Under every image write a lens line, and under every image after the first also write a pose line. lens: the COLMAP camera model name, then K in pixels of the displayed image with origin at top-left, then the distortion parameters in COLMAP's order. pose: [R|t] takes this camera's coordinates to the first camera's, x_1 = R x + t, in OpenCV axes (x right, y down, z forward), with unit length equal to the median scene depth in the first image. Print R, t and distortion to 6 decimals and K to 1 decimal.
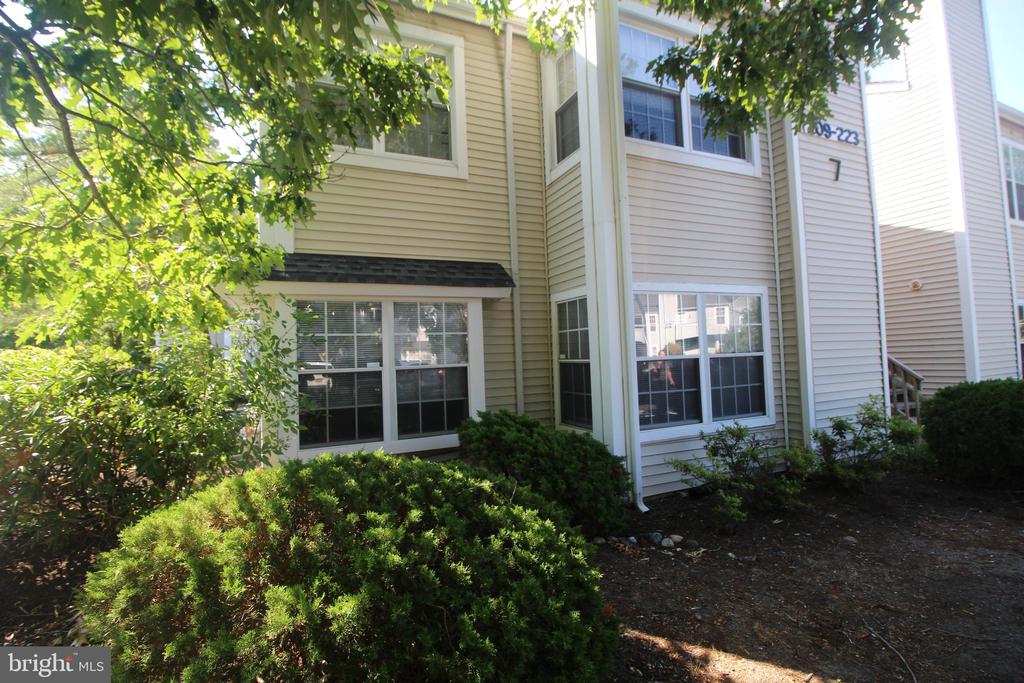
lens RADIAL K [[473.9, 0, 513.4], [0, 473.9, 334.9], [0, 0, 1]] dist [-0.003765, -0.002676]
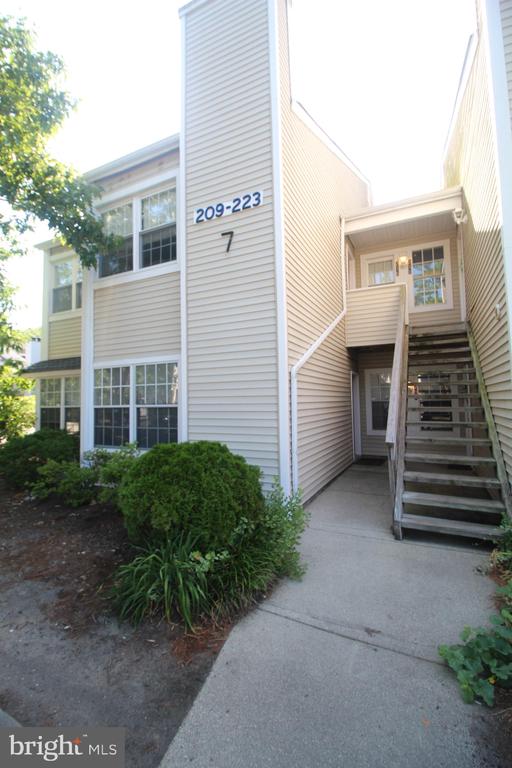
lens RADIAL K [[355.4, 0, 255.6], [0, 355.4, 384.1], [0, 0, 1]] dist [-0.003765, -0.002676]
pose [[0.639710, -0.014206, -0.768485, 1.361904], [0.034283, 0.999361, 0.010064, -0.020971], [0.767851, -0.032785, 0.639789, 0.506063]]
